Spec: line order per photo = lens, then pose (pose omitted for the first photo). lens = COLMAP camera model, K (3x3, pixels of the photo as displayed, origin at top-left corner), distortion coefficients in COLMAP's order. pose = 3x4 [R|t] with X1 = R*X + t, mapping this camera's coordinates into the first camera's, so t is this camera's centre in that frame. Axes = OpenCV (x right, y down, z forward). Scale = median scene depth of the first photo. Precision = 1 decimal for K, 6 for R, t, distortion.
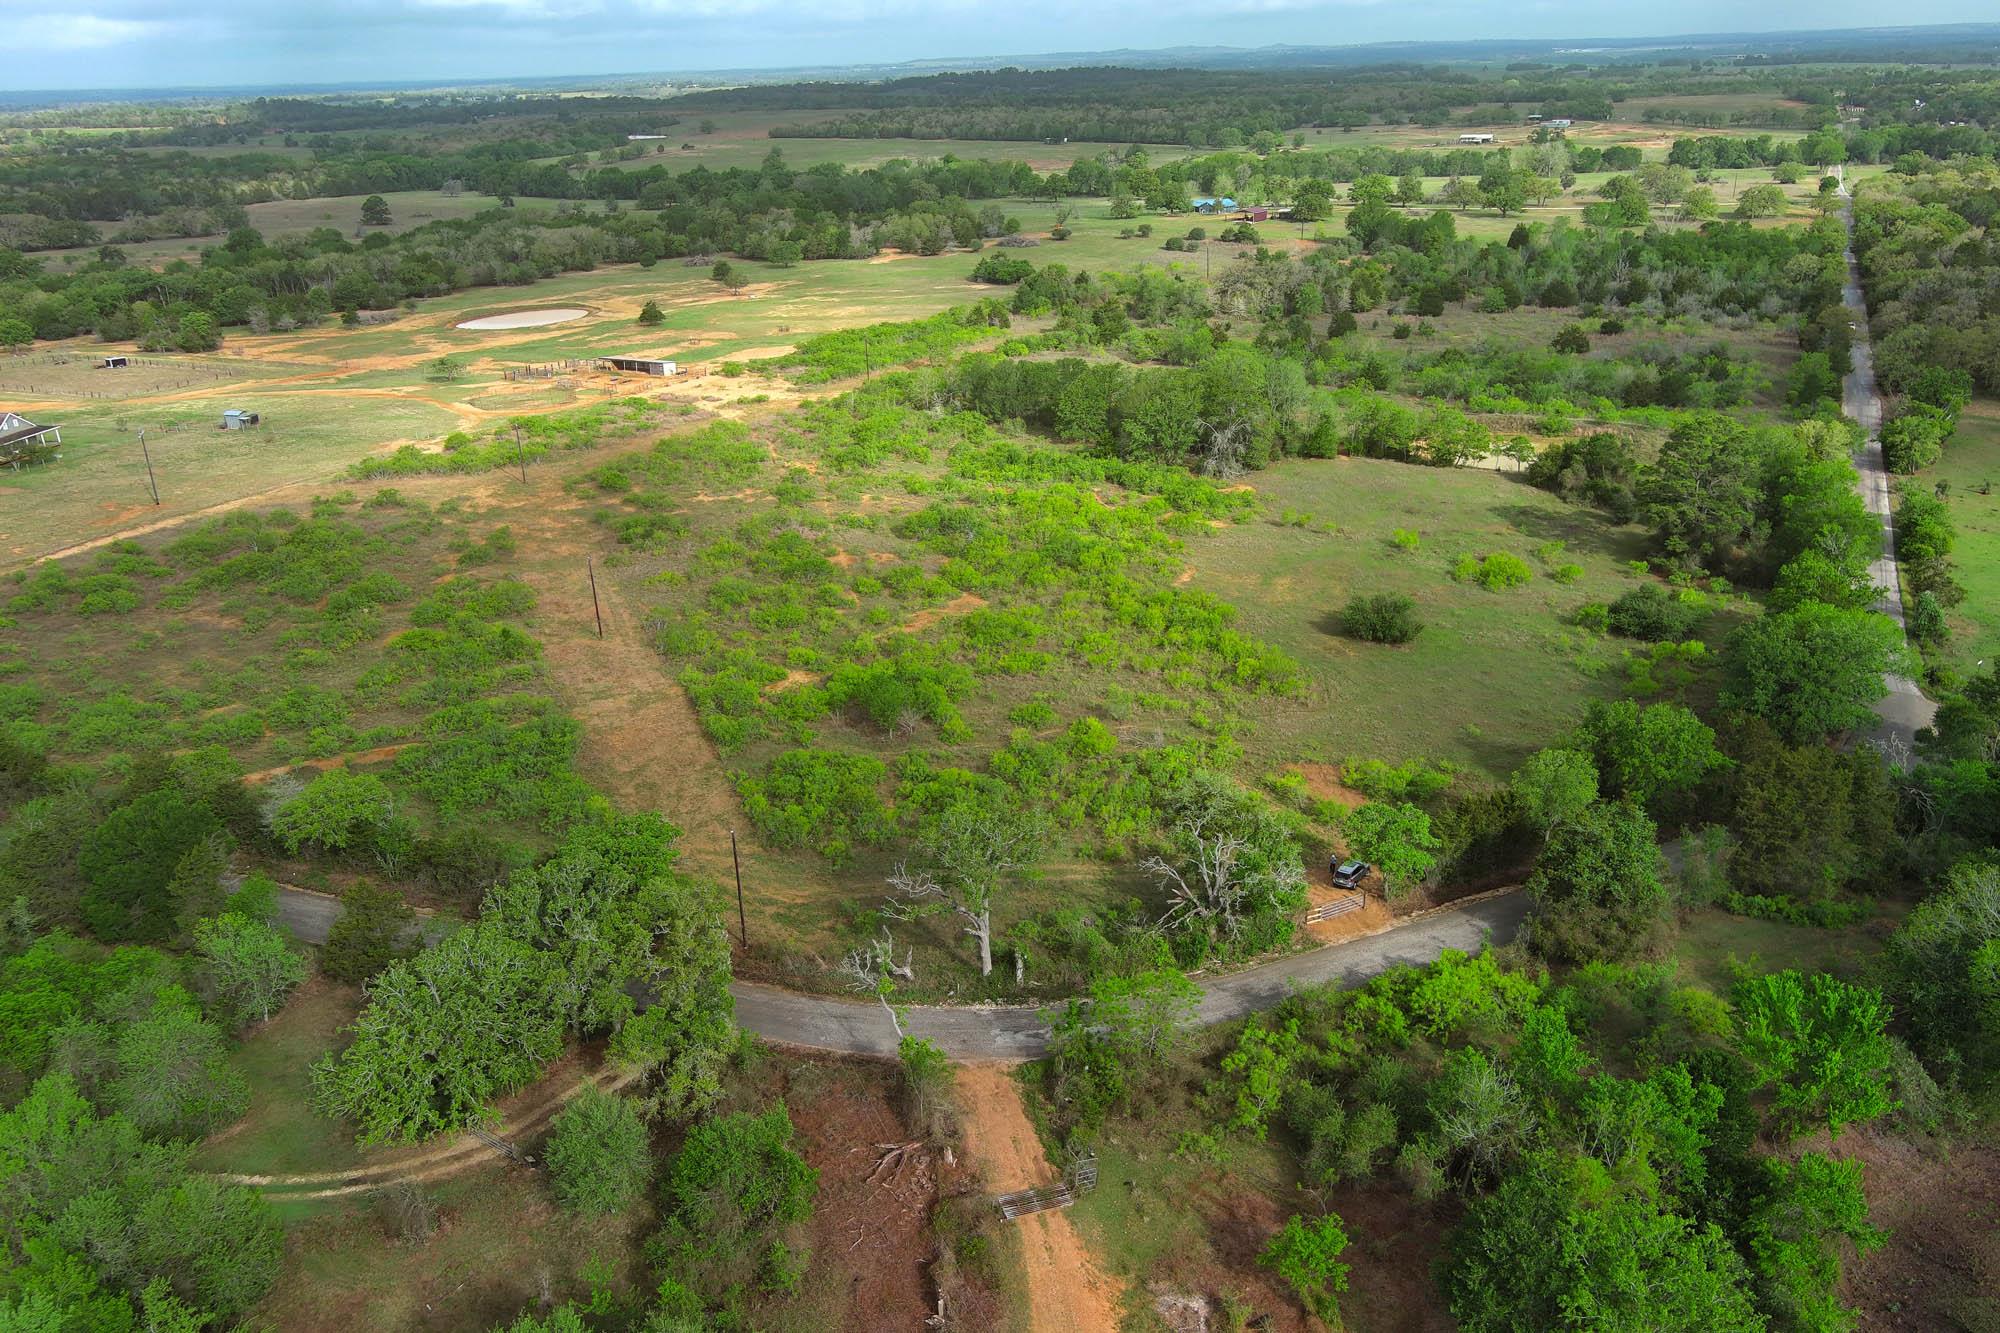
lens RADIAL K [[1561.1, 0, 995.0], [0, 1561.1, 665.6], [0, 0, 1]] dist [0.012347, 0.003762]
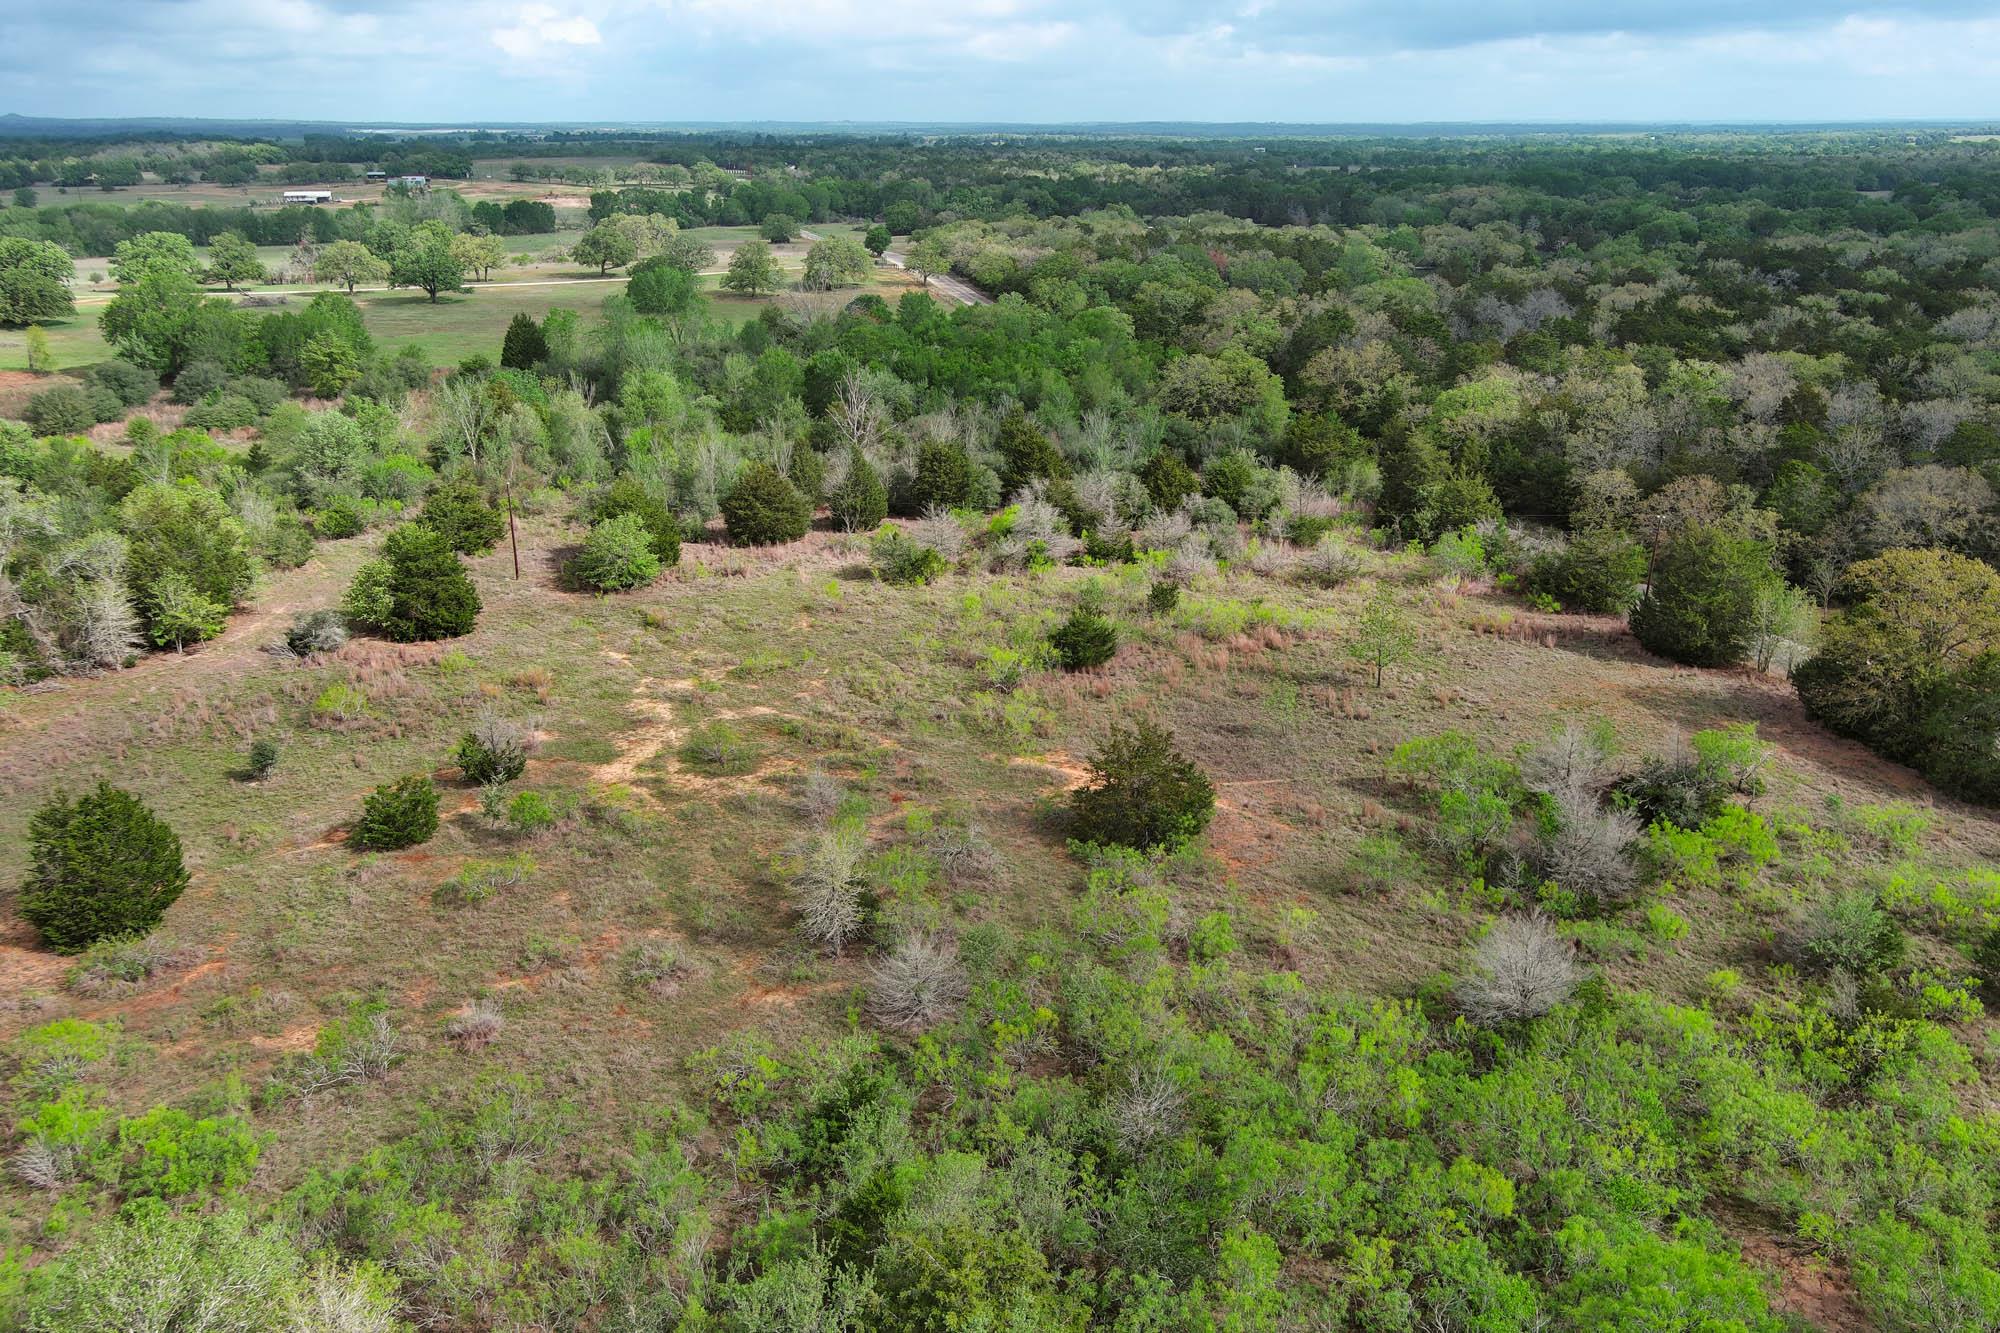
lens RADIAL K [[1561.1, 0, 1005.1], [0, 1561.1, 668.9], [0, 0, 1]] dist [0.012347, 0.003762]
pose [[0.763204, -0.187338, 0.618405, 0.168957], [0.216370, 0.975892, 0.028601, -0.196379], [-0.608855, 0.111976, 0.785339, 0.678540]]
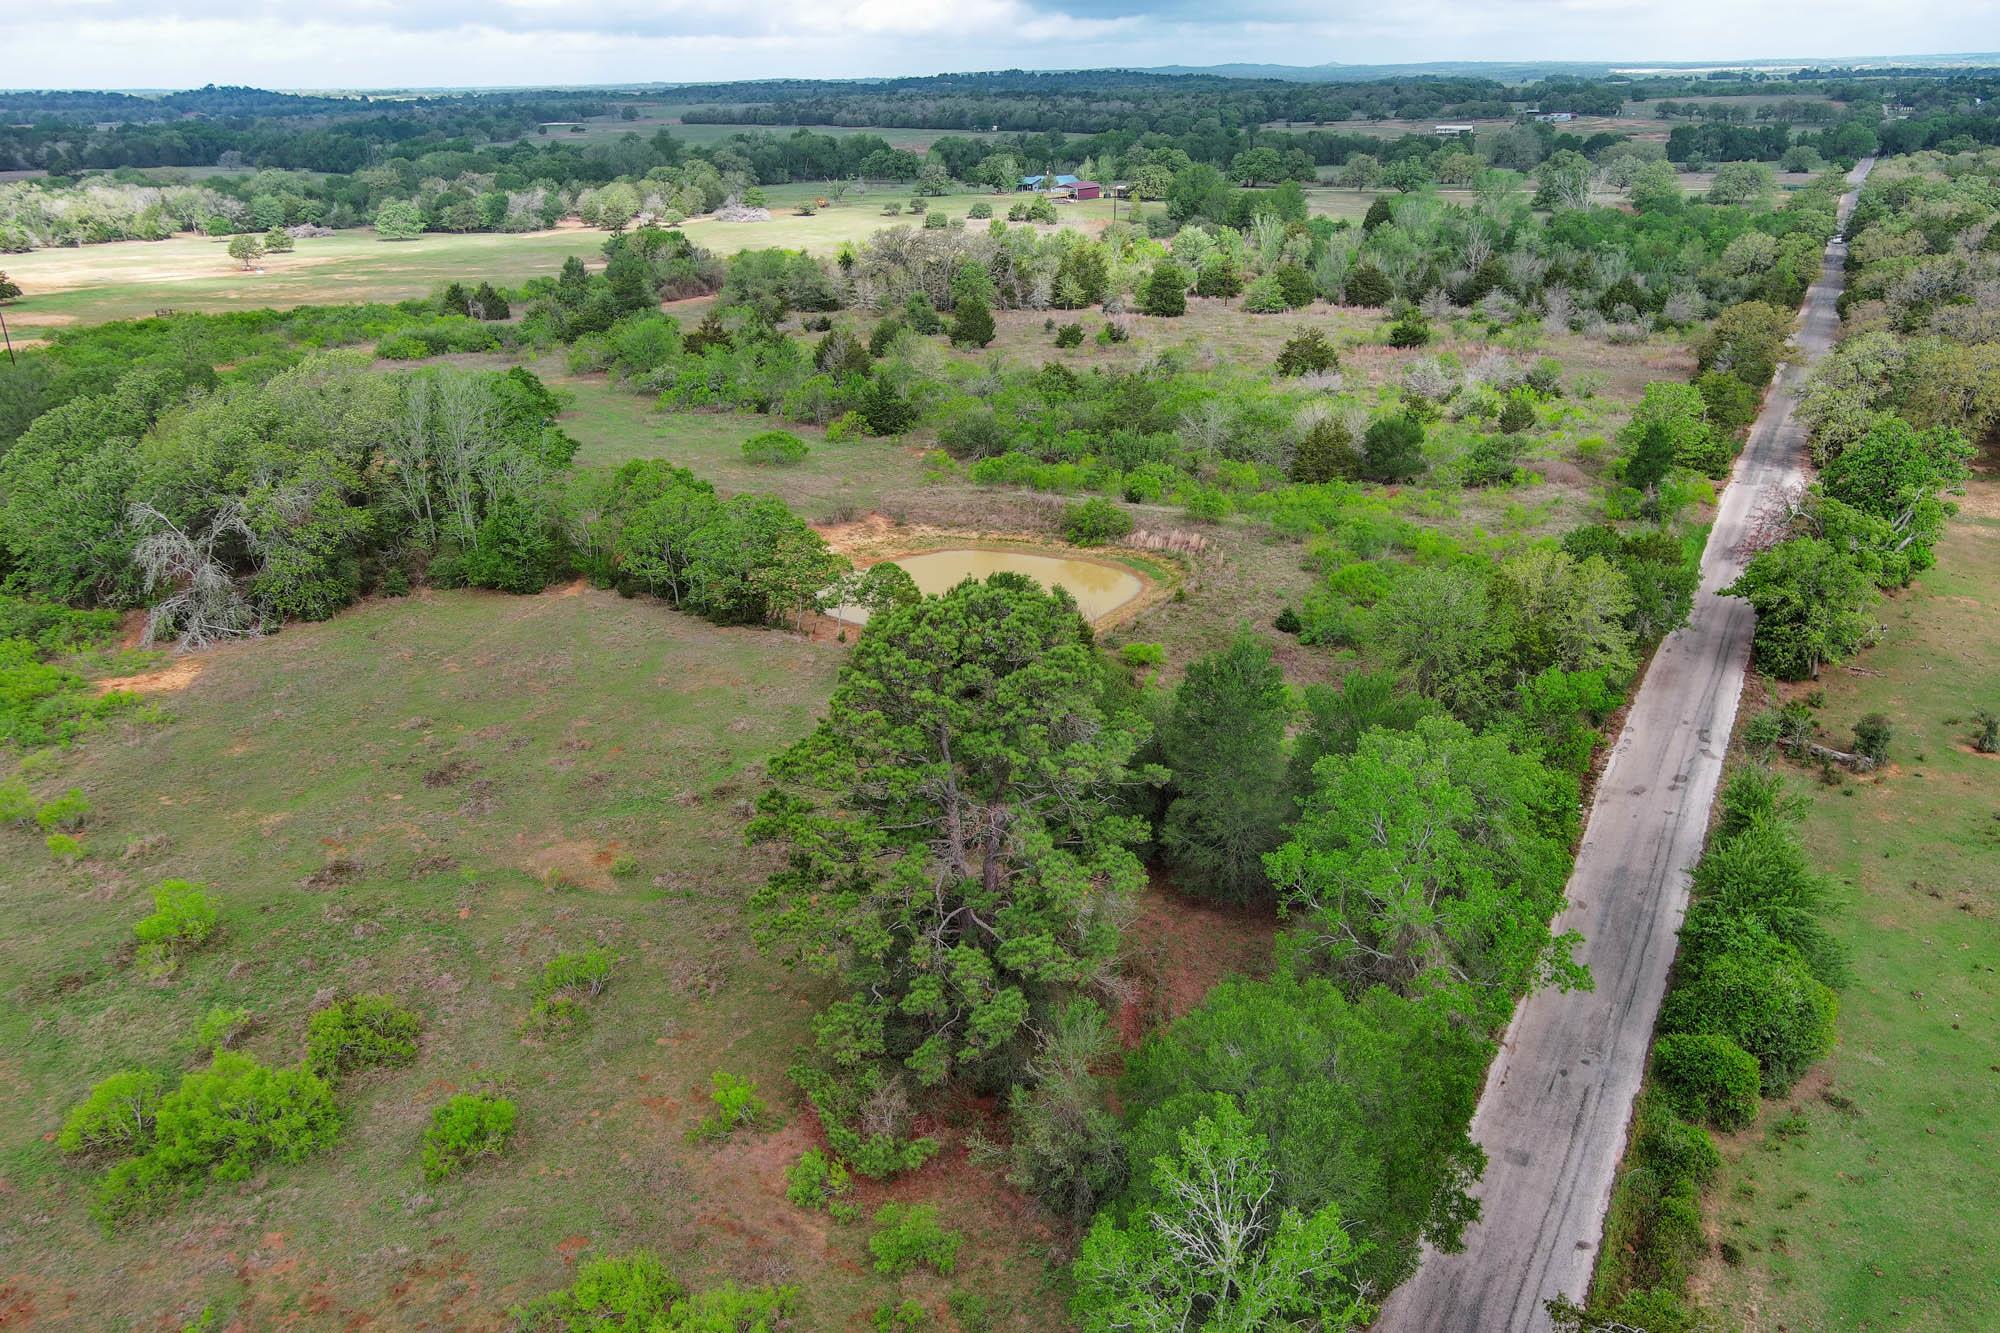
lens RADIAL K [[1561.1, 0, 996.5], [0, 1561.1, 670.9], [0, 0, 1]] dist [0.012347, 0.003762]
pose [[0.999253, 0.026486, -0.028157, 0.223666], [-0.026679, 0.999623, -0.006493, -0.067935], [0.027975, 0.007239, 0.999582, 0.340286]]
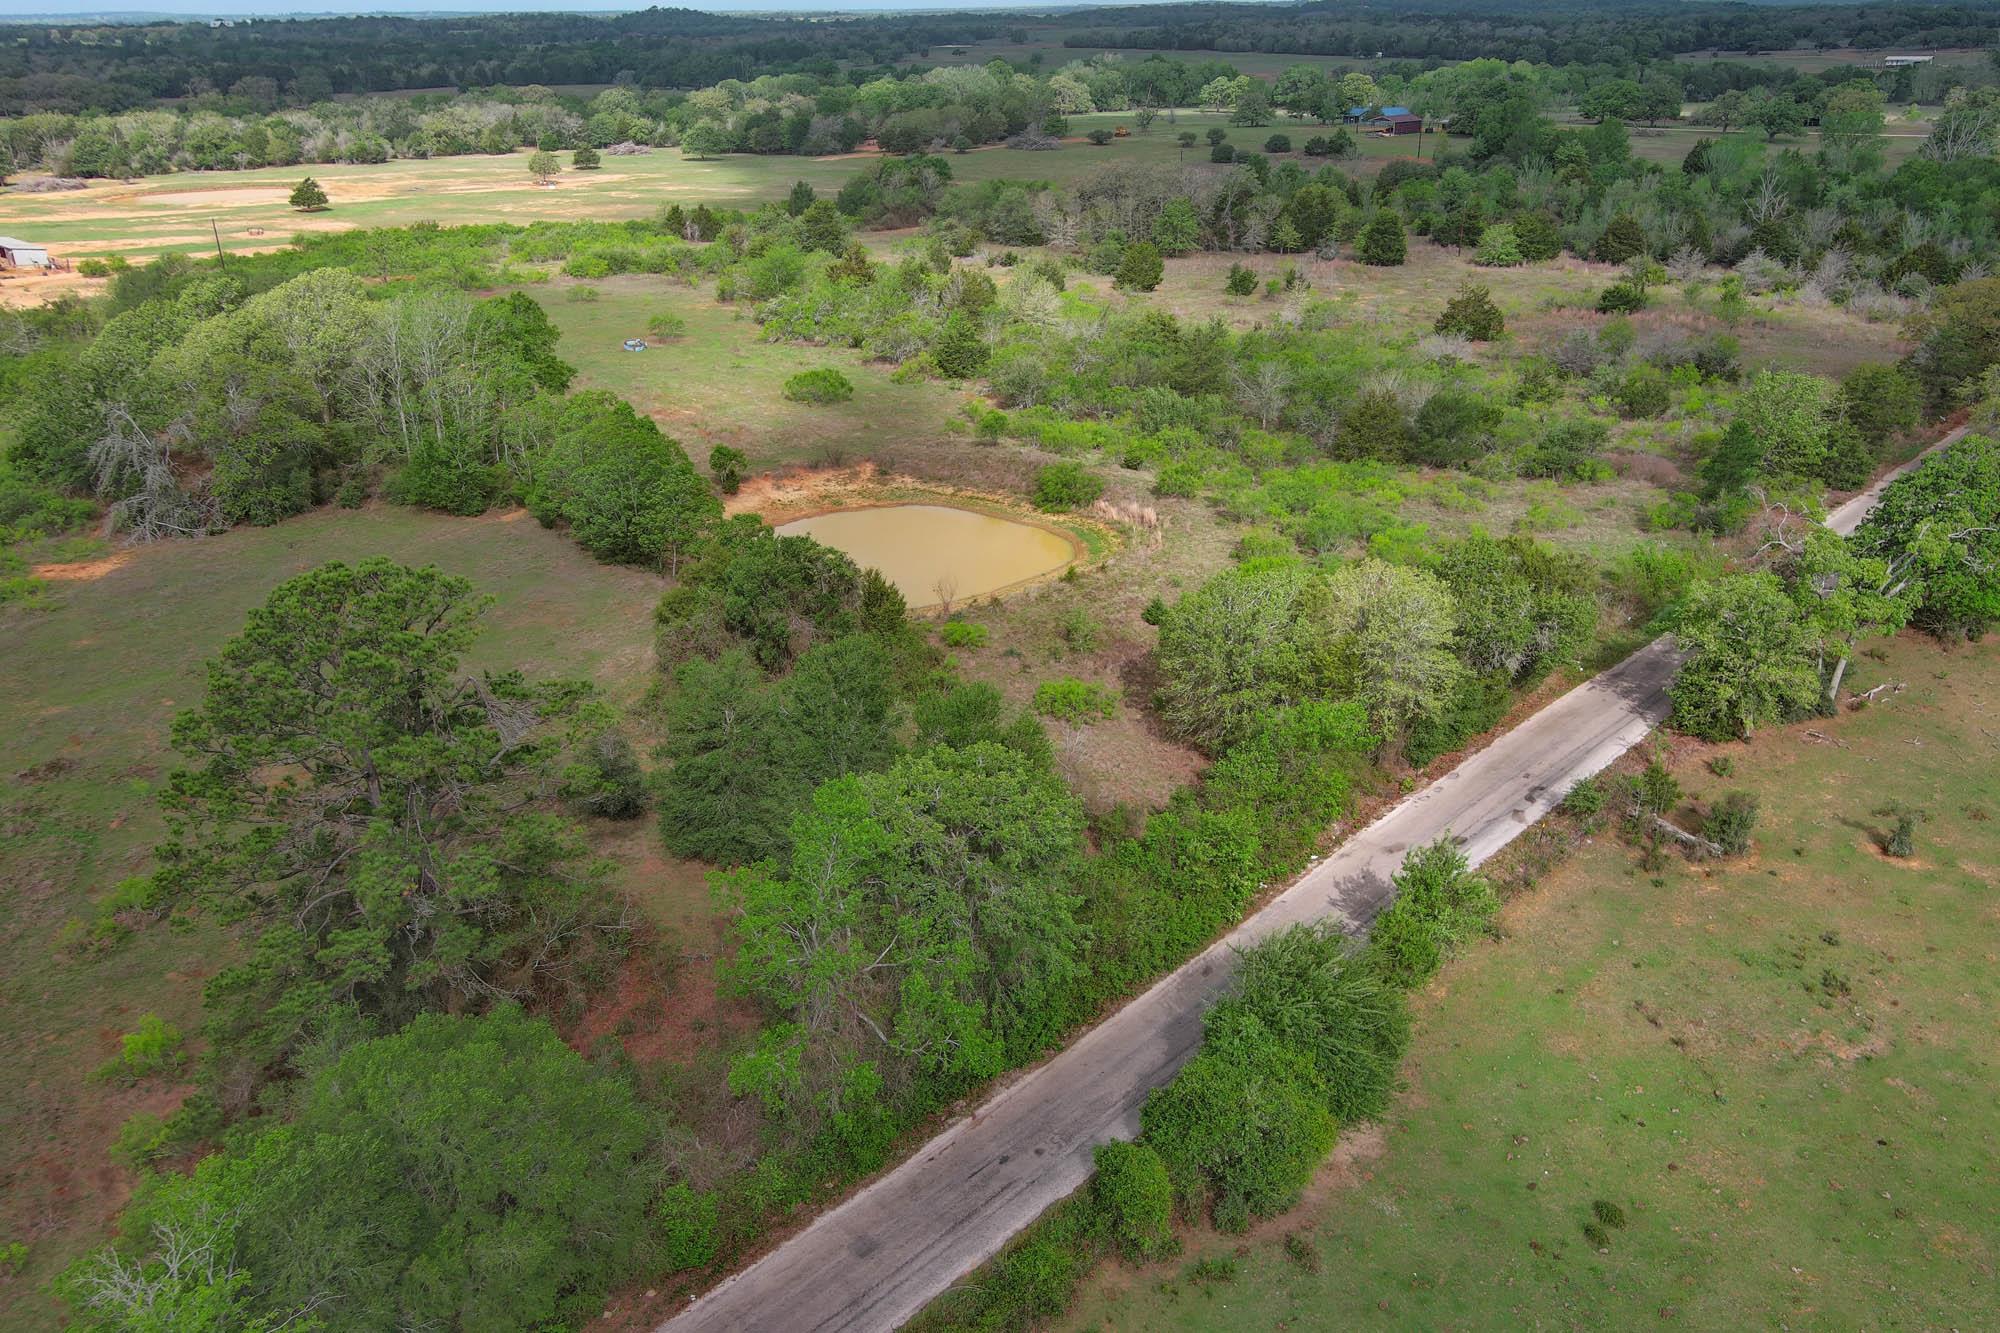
lens RADIAL K [[1561.1, 0, 996.9], [0, 1561.1, 669.3], [0, 0, 1]] dist [0.012347, 0.003762]
pose [[0.957676, 0.129613, -0.257017, 0.301958], [-0.120070, 0.991373, 0.052553, -0.080024], [0.261611, -0.019469, 0.964977, 0.364120]]
